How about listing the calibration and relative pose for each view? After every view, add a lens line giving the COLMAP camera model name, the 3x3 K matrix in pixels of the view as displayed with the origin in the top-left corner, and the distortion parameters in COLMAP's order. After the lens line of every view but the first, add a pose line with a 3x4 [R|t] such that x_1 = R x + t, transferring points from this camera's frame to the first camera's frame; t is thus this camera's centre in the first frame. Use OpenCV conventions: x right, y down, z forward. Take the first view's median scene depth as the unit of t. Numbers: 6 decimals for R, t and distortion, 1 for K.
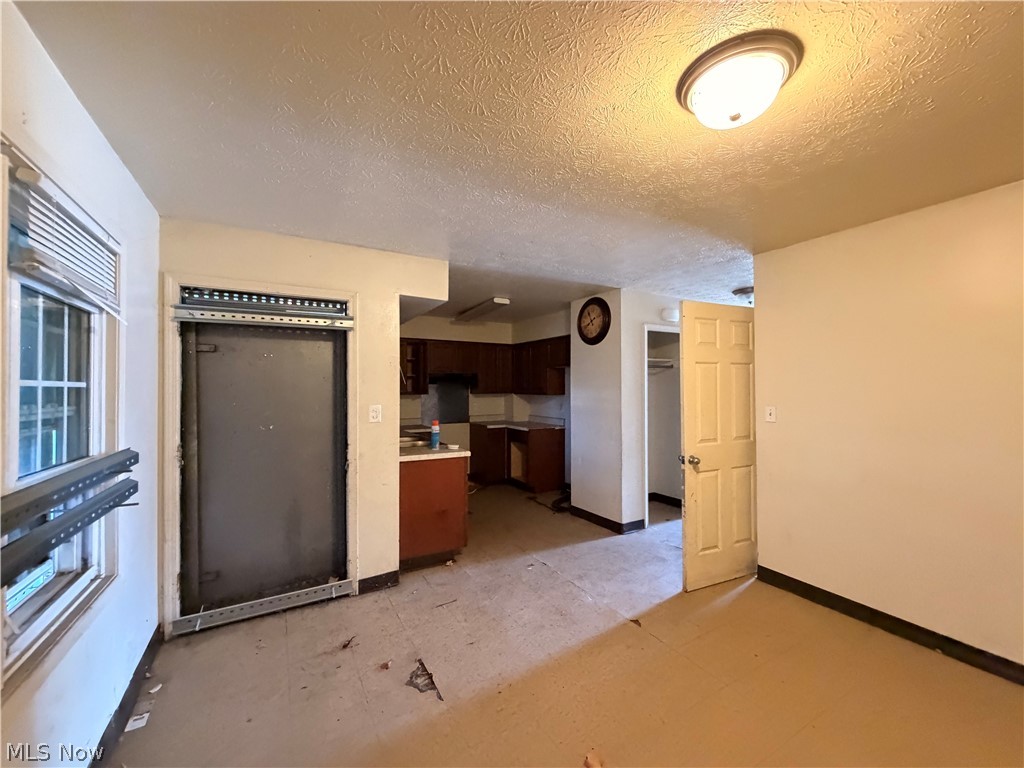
lens RADIAL K [[407.3, 0, 512.5], [0, 407.3, 386.4], [0, 0, 1]] dist [0.002750, -0.000619]
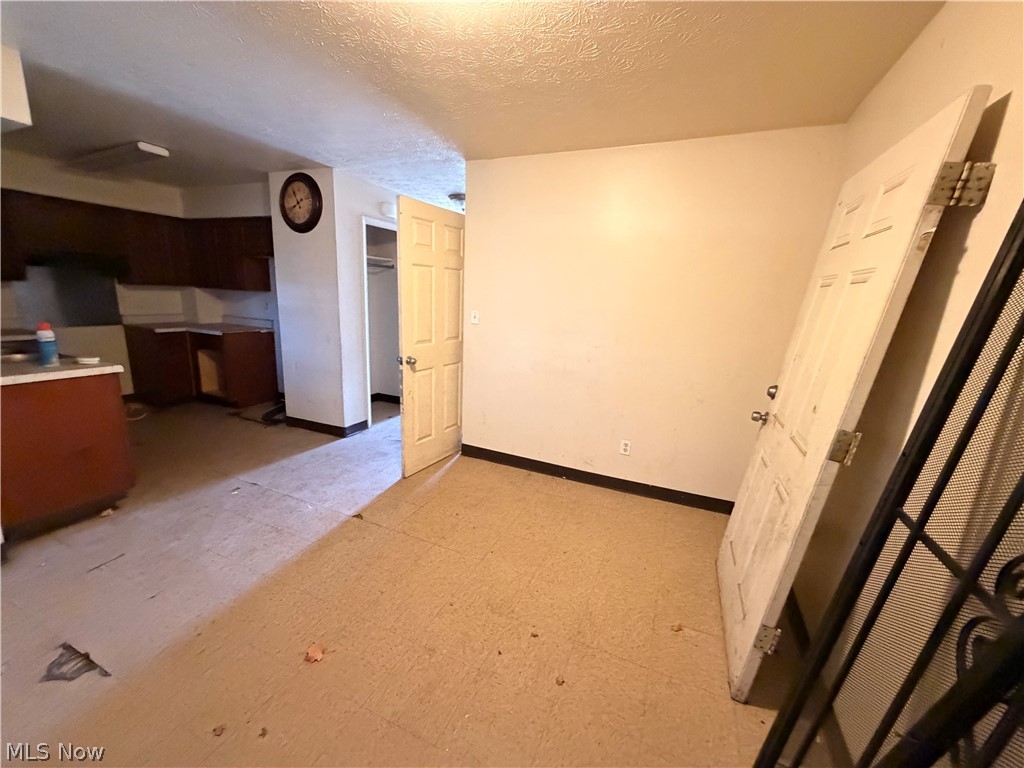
lens RADIAL K [[407.3, 0, 508.5], [0, 407.3, 384.8], [0, 0, 1]] dist [0.002750, -0.000619]
pose [[0.804857, -0.090257, 0.586565, 0.021639], [-0.050158, 0.974486, 0.218773, -0.000473], [-0.591345, -0.205502, 0.779795, 0.016547]]
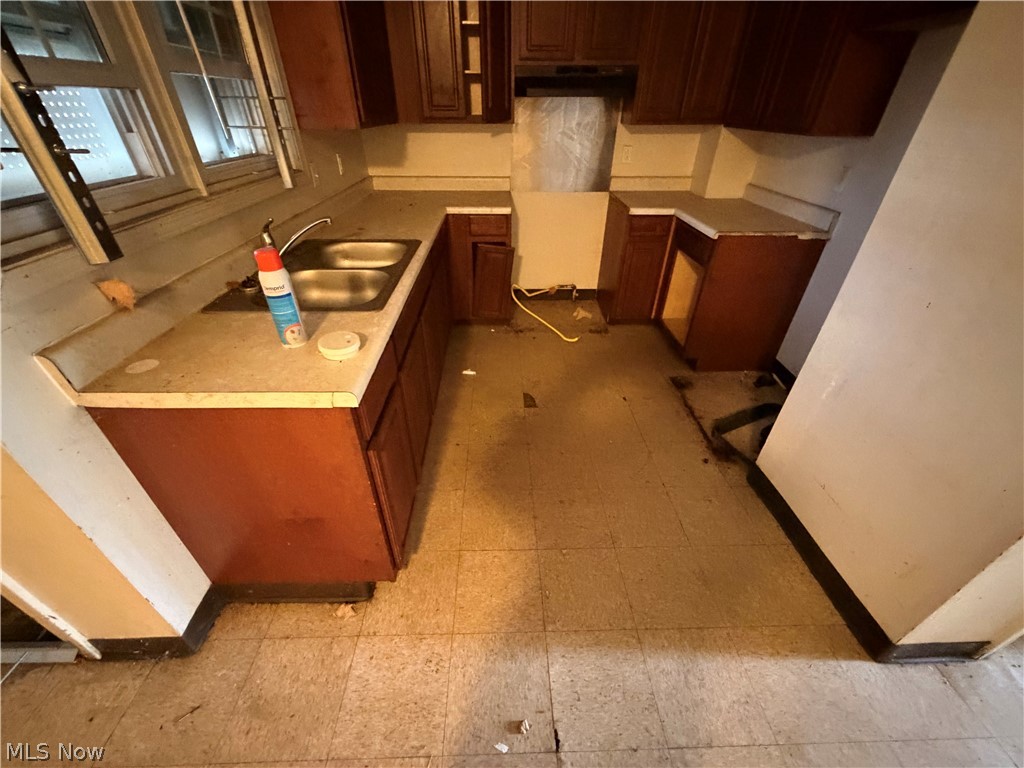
lens RADIAL K [[407.3, 0, 503.7], [0, 407.3, 384.0], [0, 0, 1]] dist [0.002750, -0.000619]
pose [[0.877545, 0.276956, -0.391421, 0.085066], [-0.008342, 0.825015, 0.565049, 0.002248], [0.479422, -0.492591, 0.726298, 0.882985]]
